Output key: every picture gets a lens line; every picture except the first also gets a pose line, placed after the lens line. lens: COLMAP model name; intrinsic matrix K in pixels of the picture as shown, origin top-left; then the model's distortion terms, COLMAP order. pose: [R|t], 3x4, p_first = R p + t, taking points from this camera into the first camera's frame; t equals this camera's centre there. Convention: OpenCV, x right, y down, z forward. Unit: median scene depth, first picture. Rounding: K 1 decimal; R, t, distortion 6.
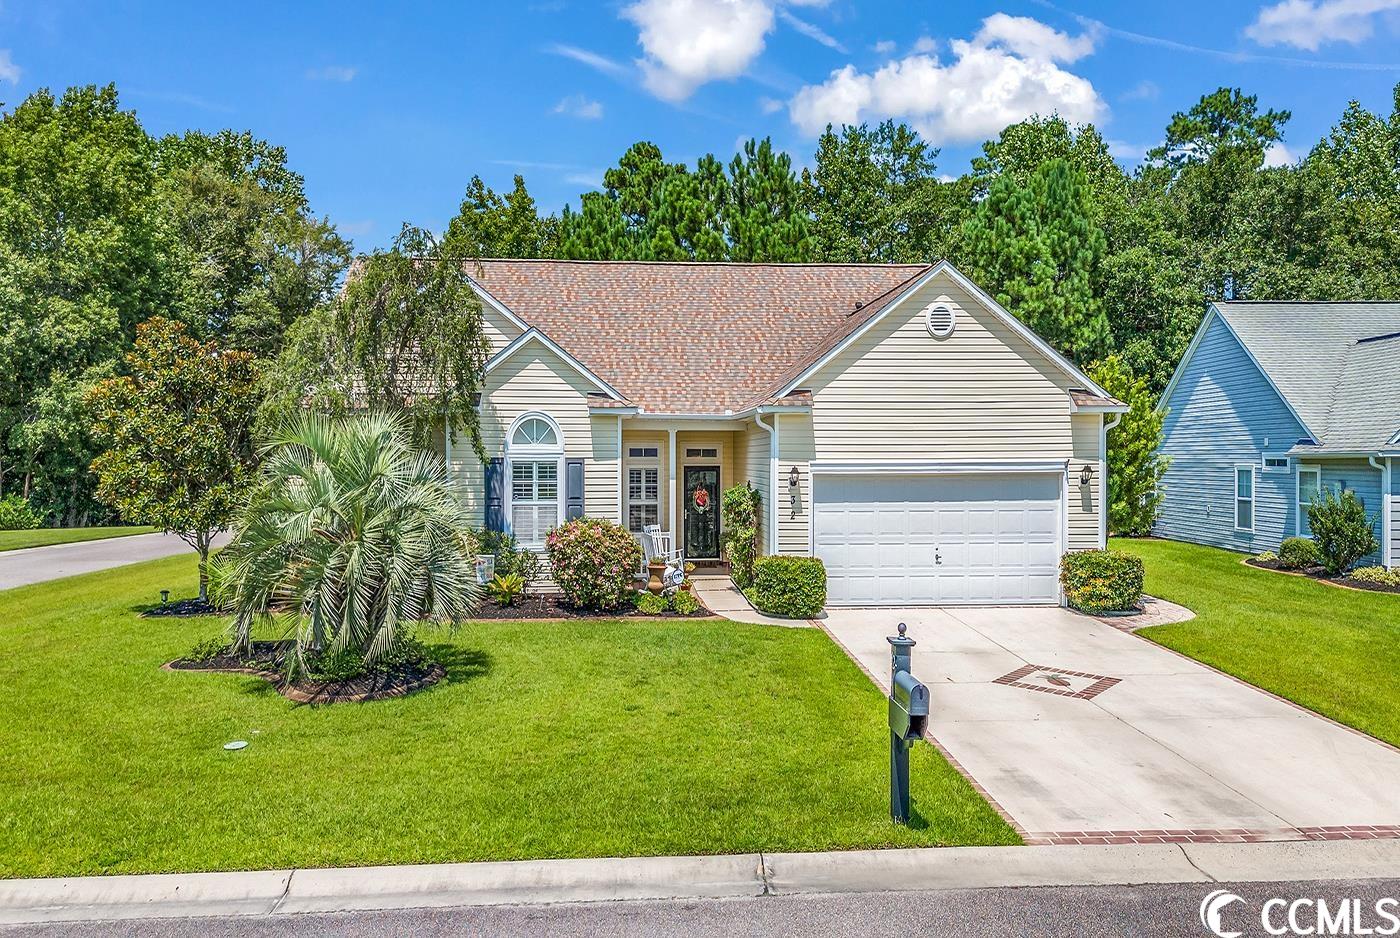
lens RADIAL K [[1037.6, 0, 700.0], [0, 1037.6, 469.0], [0, 0, 1]] dist [0.003621, 0.000559]
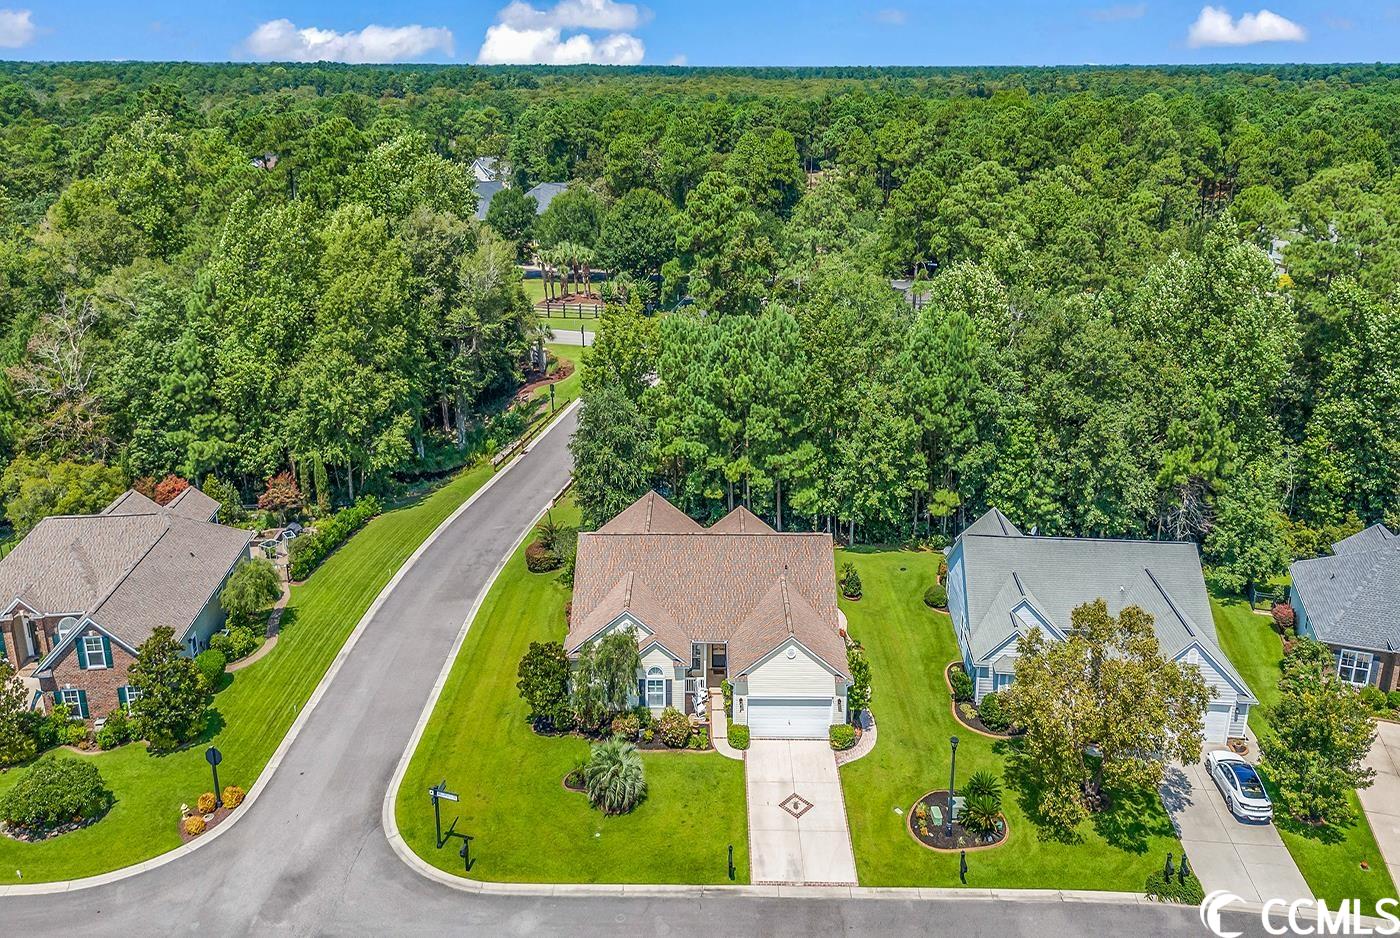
lens RADIAL K [[1006.7, 0, 697.3], [0, 1006.7, 404.0], [0, 0, 1]] dist [0.007112, -0.001231]
pose [[0.996031, 0.033852, -0.082318, 0.197732], [-0.007947, 0.954981, 0.296561, -1.887461], [0.088651, -0.294730, 0.951460, -1.737708]]
